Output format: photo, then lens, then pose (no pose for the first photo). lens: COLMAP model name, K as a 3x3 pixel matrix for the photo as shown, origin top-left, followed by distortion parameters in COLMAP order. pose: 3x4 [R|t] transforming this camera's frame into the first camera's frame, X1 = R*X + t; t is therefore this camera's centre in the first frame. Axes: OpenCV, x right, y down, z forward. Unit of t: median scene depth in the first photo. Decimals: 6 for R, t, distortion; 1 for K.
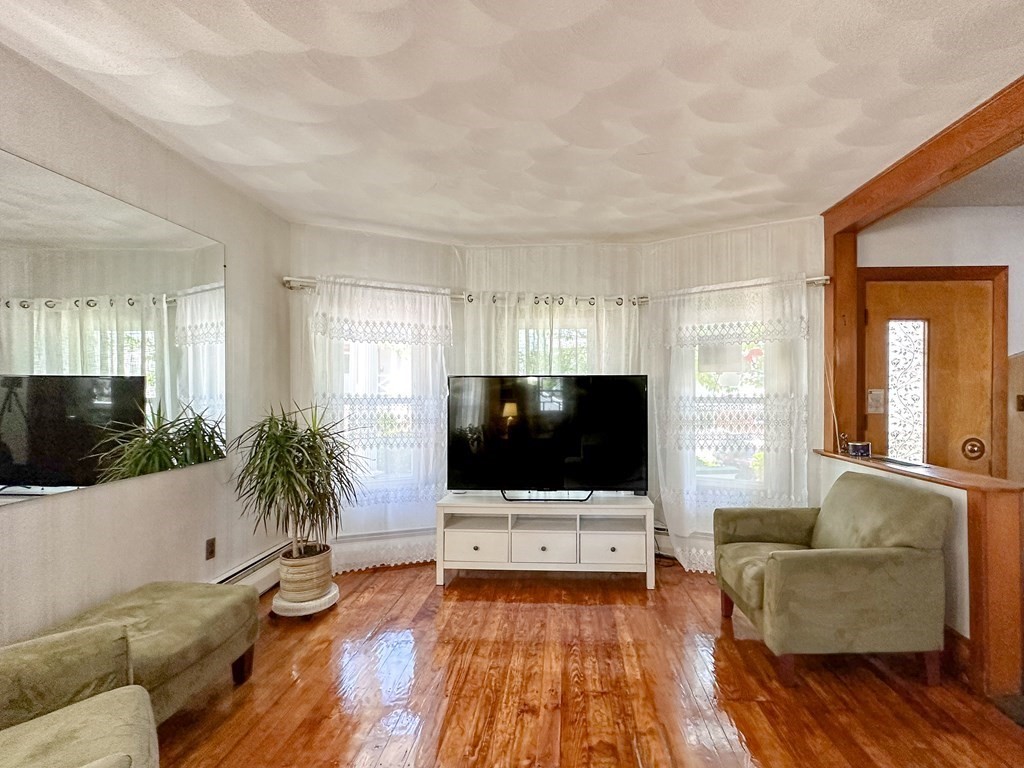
lens RADIAL K [[454.8, 0, 550.6], [0, 454.8, 388.4], [0, 0, 1]] dist [0.008208, 0.000173]
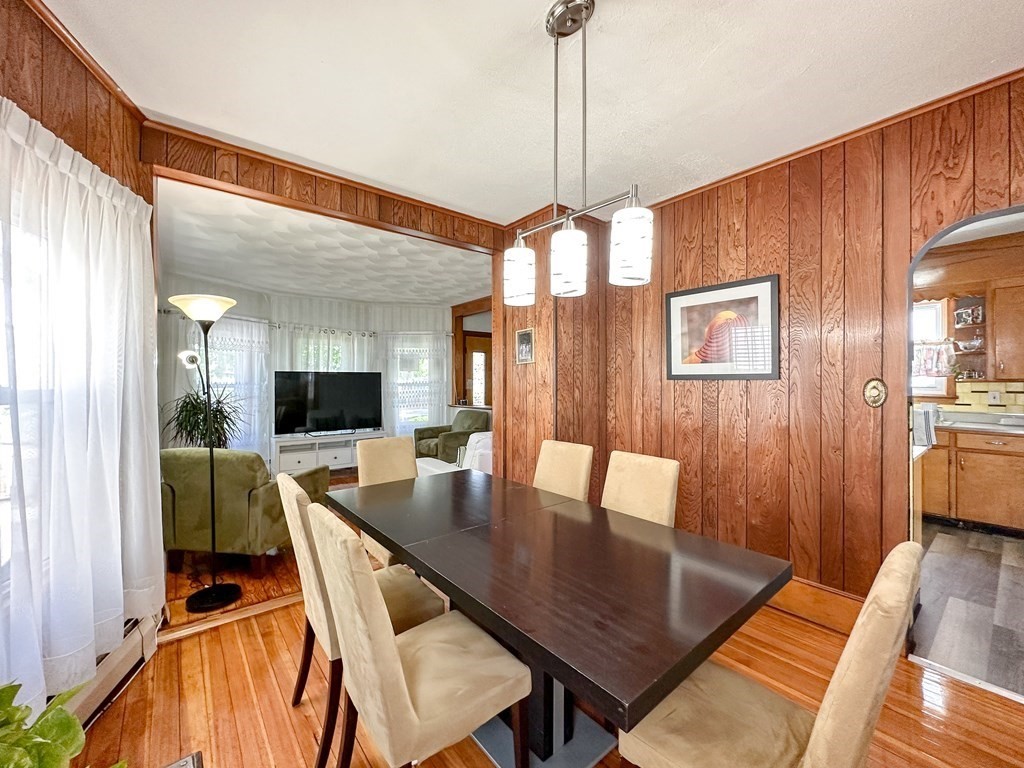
lens RADIAL K [[412.9, 0, 490.5], [0, 412.9, 386.4], [0, 0, 1]] dist [-0.004094, 0.000880]
pose [[0.780543, -0.006760, 0.625066, -0.595282], [-0.001027, 0.999926, 0.012097, 0.013054], [-0.625102, -0.010084, 0.780478, -0.819920]]
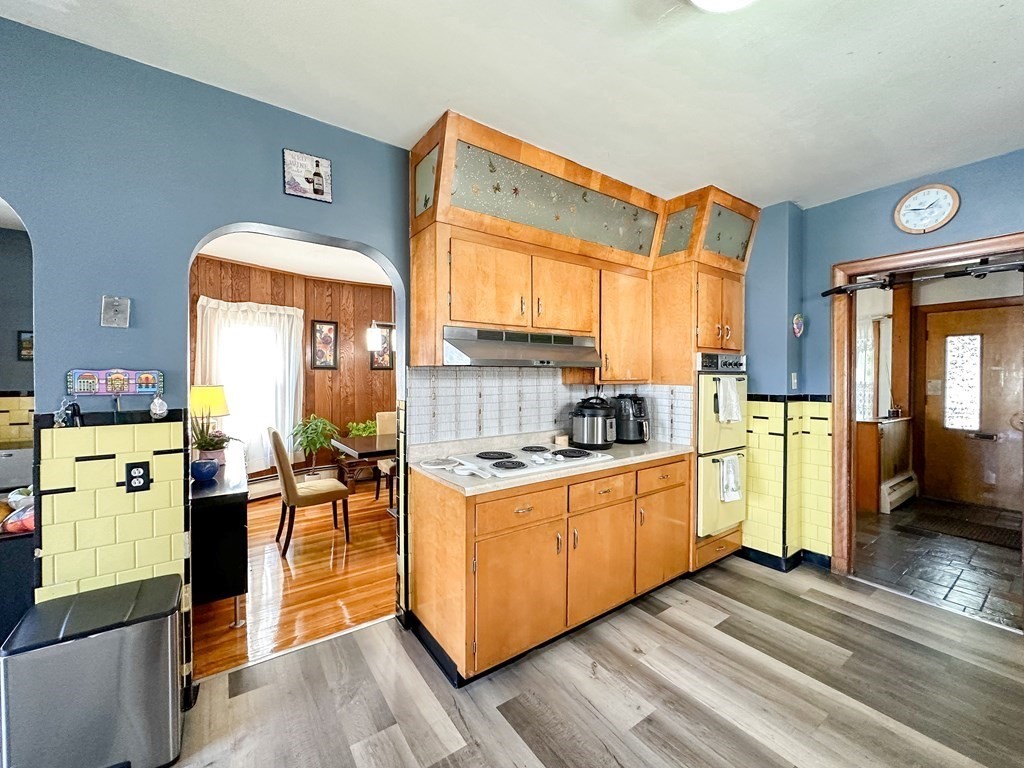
lens RADIAL K [[412.9, 0, 518.7], [0, 412.9, 381.2], [0, 0, 1]] dist [-0.004094, 0.000880]
pose [[0.605225, 0.014289, -0.795926, 0.937350], [-0.003755, 0.999879, 0.015095, -0.008964], [0.796045, -0.006147, 0.605206, -0.993757]]
